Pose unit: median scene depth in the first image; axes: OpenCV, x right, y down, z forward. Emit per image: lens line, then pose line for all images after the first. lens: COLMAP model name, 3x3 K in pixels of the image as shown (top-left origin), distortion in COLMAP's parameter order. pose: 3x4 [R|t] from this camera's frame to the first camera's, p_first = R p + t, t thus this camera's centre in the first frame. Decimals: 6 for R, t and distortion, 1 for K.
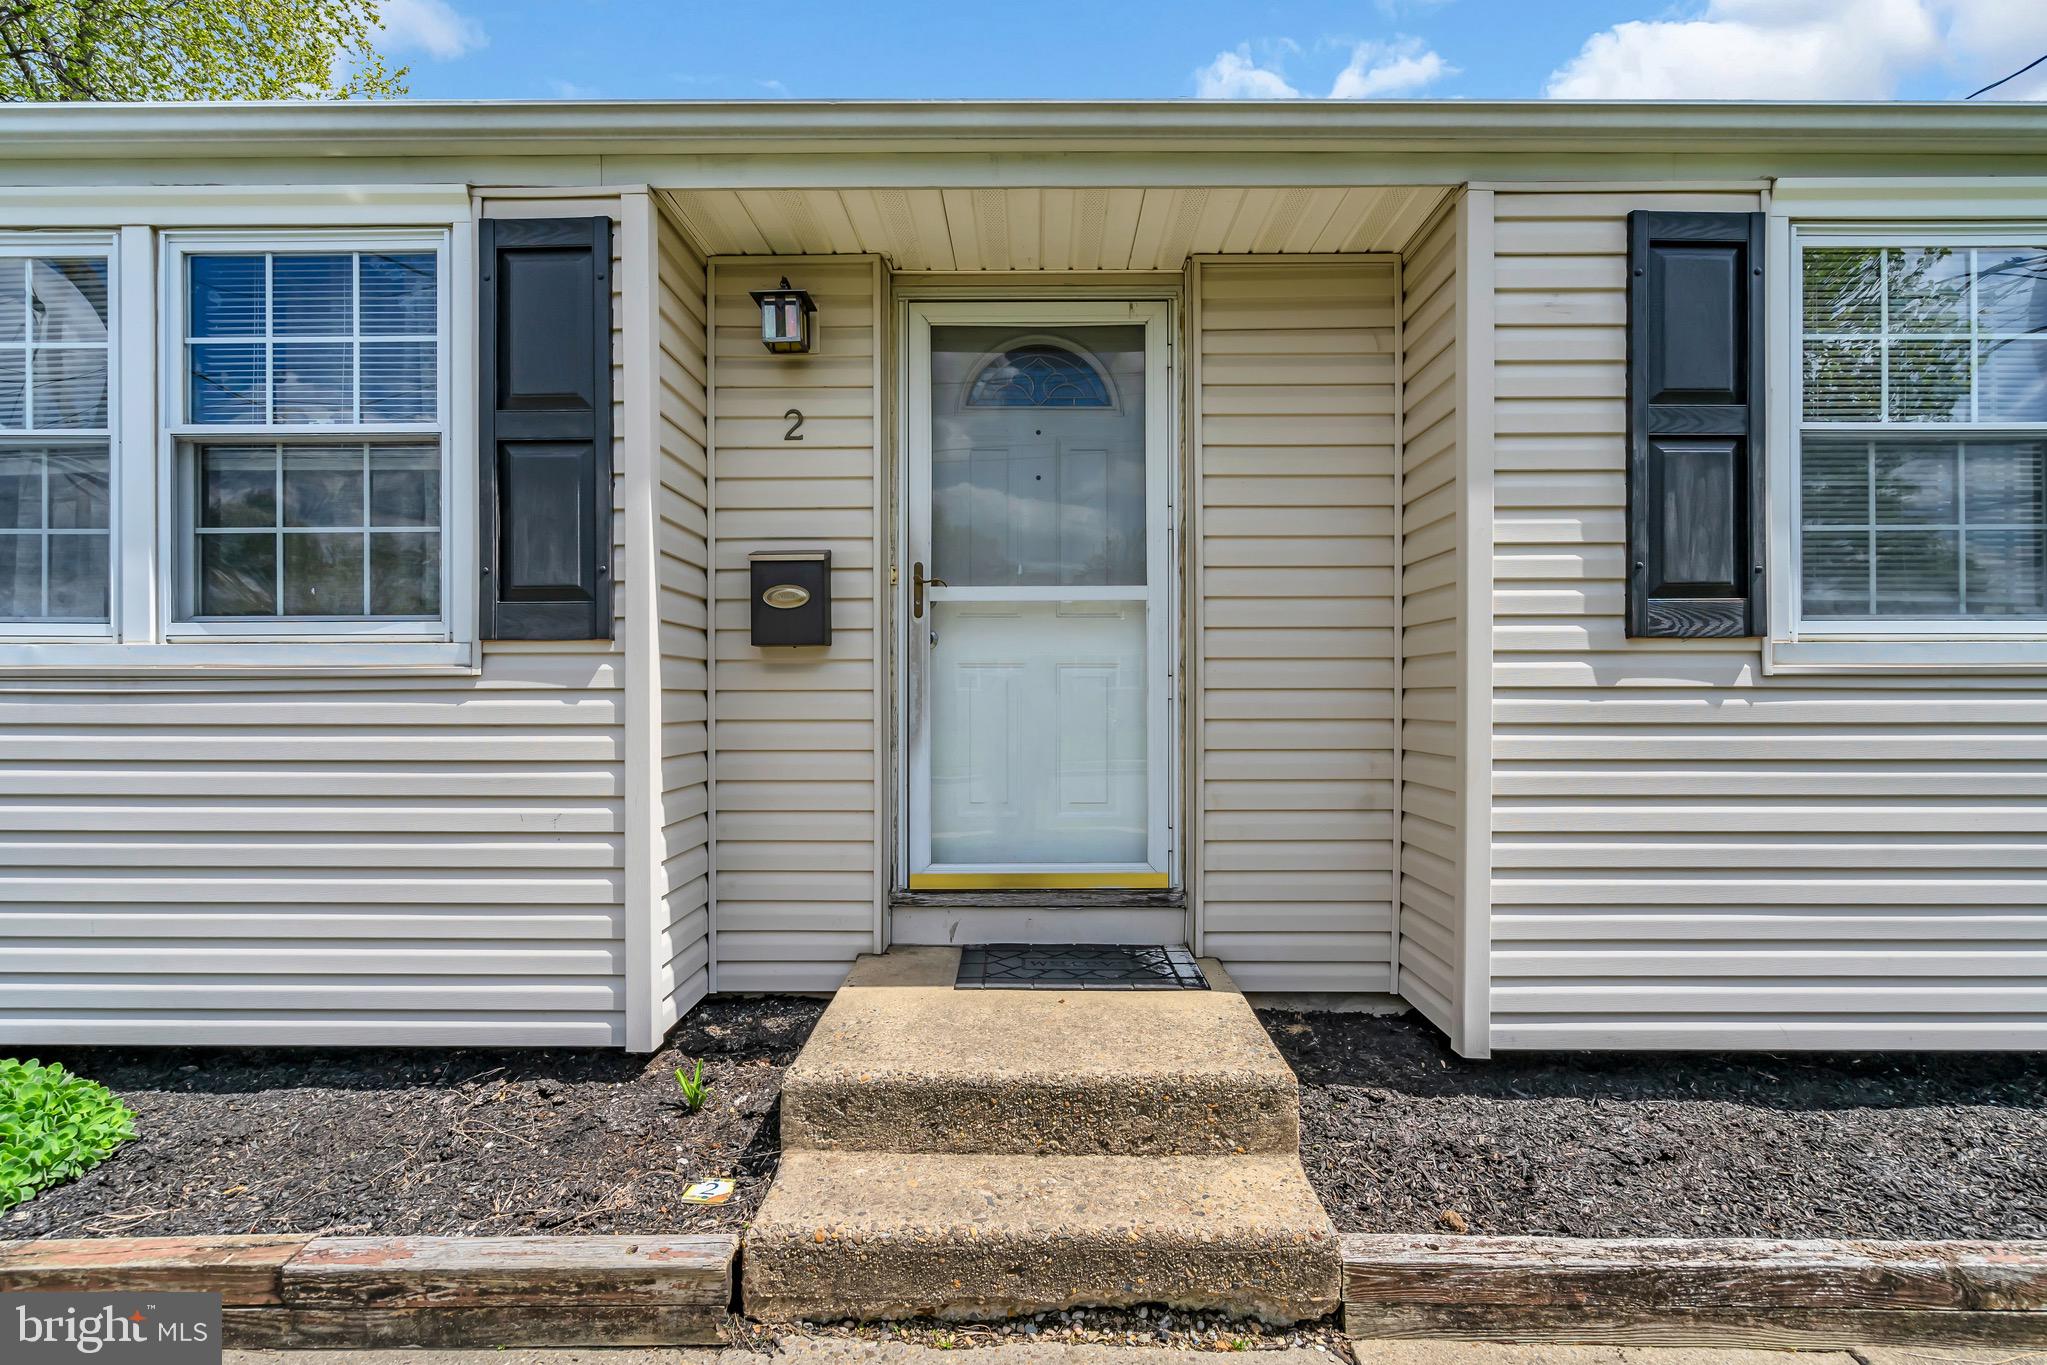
lens RADIAL K [[928.5, 0, 1027.2], [0, 928.5, 700.4], [0, 0, 1]] dist [-0.000622, 0.000015]
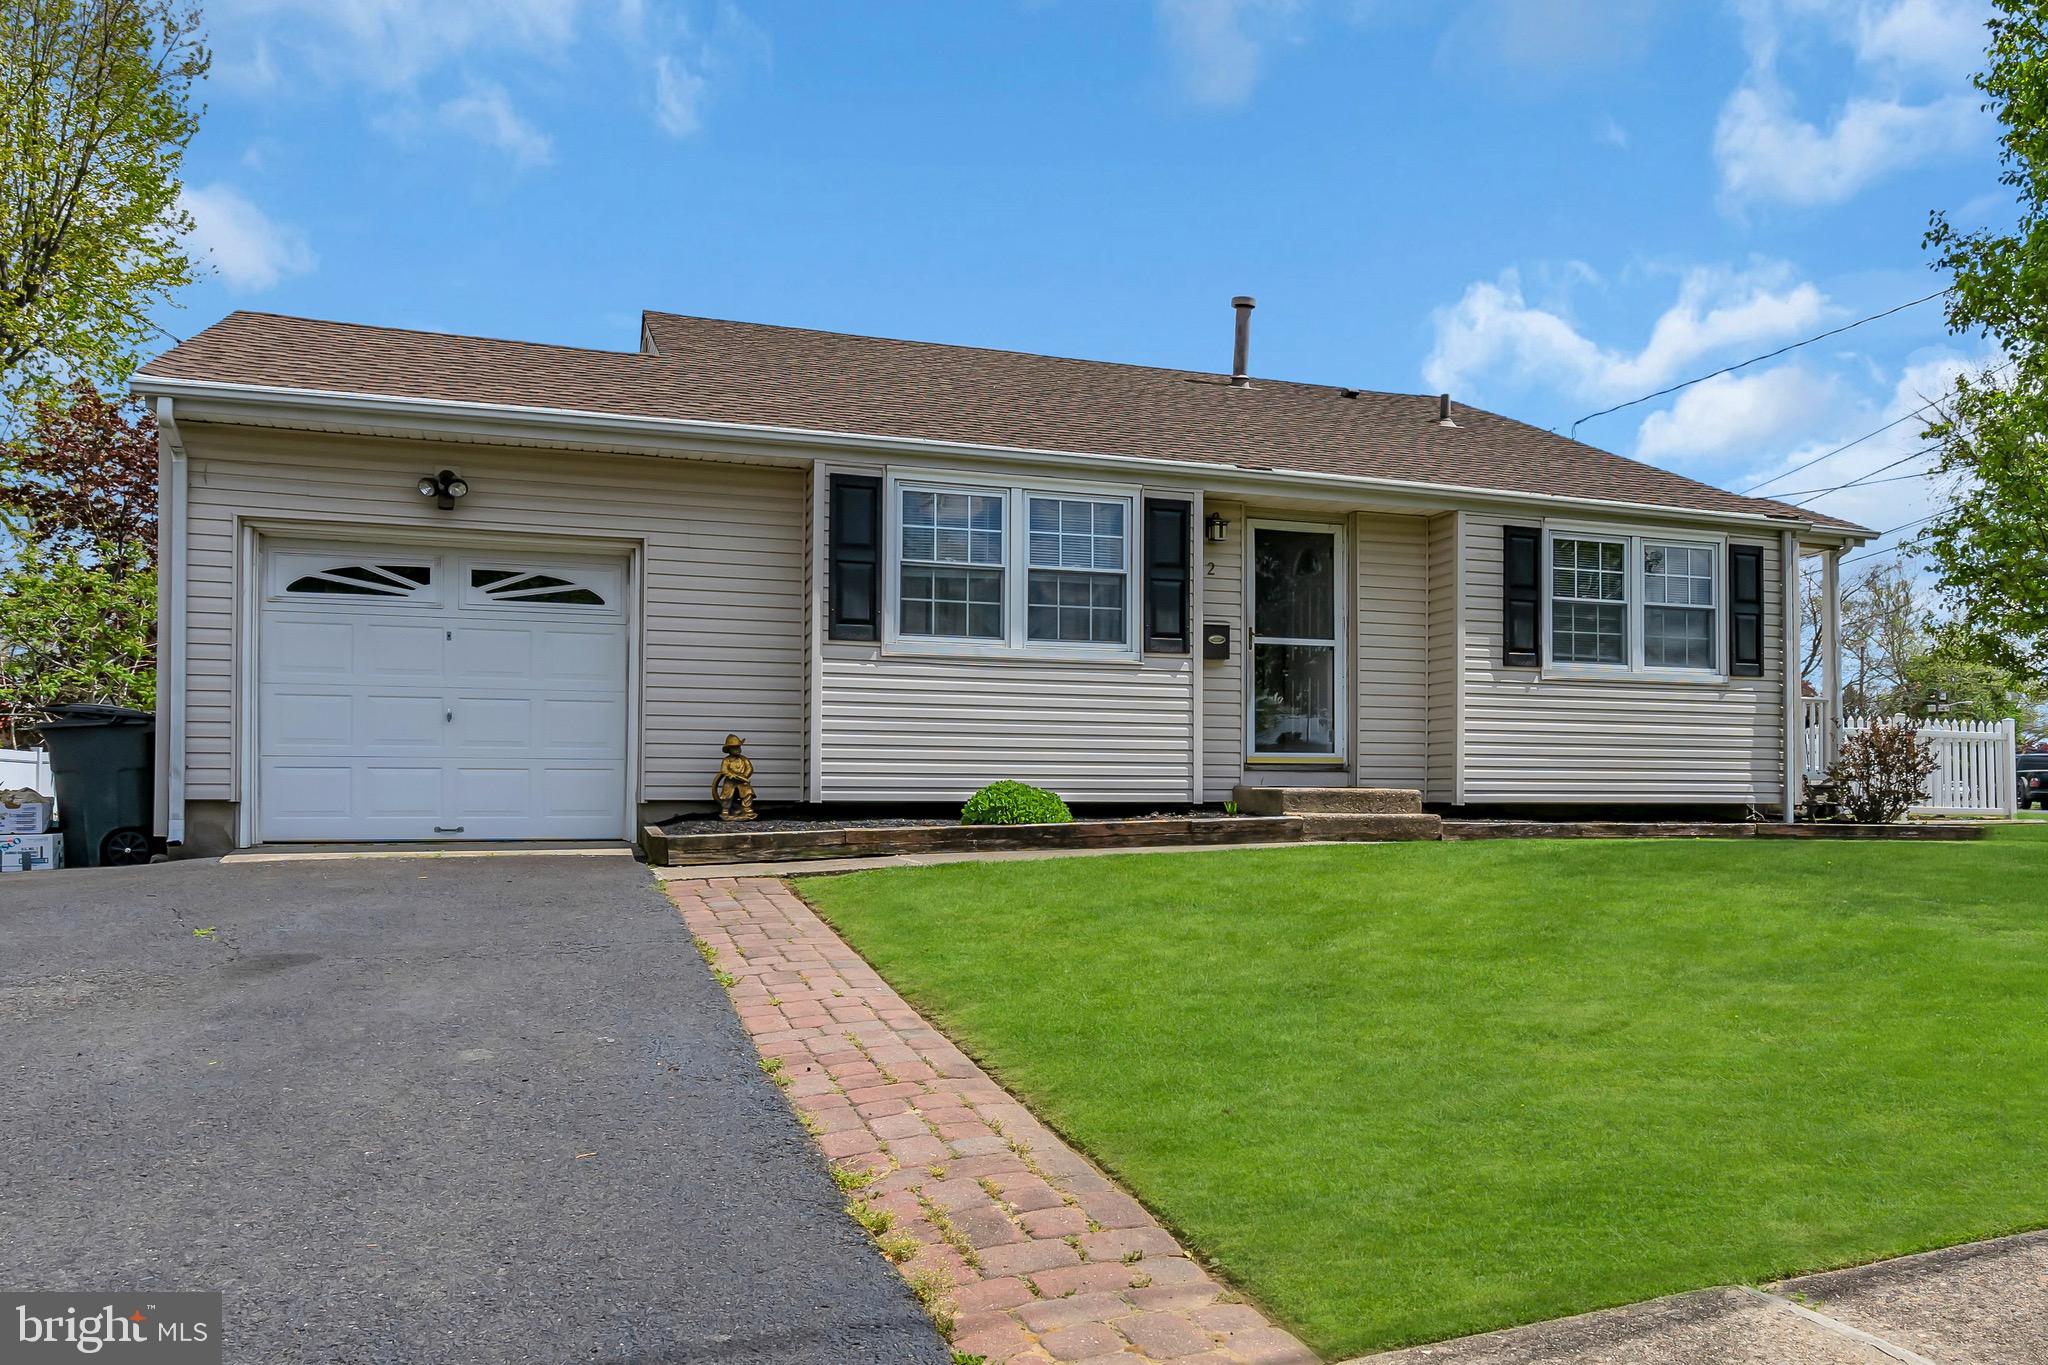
lens RADIAL K [[929.0, 0, 1027.7], [0, 929.0, 700.4], [0, 0, 1]] dist [-0.000622, 0.000015]
pose [[0.971198, 0.025877, 0.236866, -1.539719], [-0.019534, 0.999386, -0.029087, 0.160568], [-0.237473, 0.023622, 0.971107, -1.531289]]
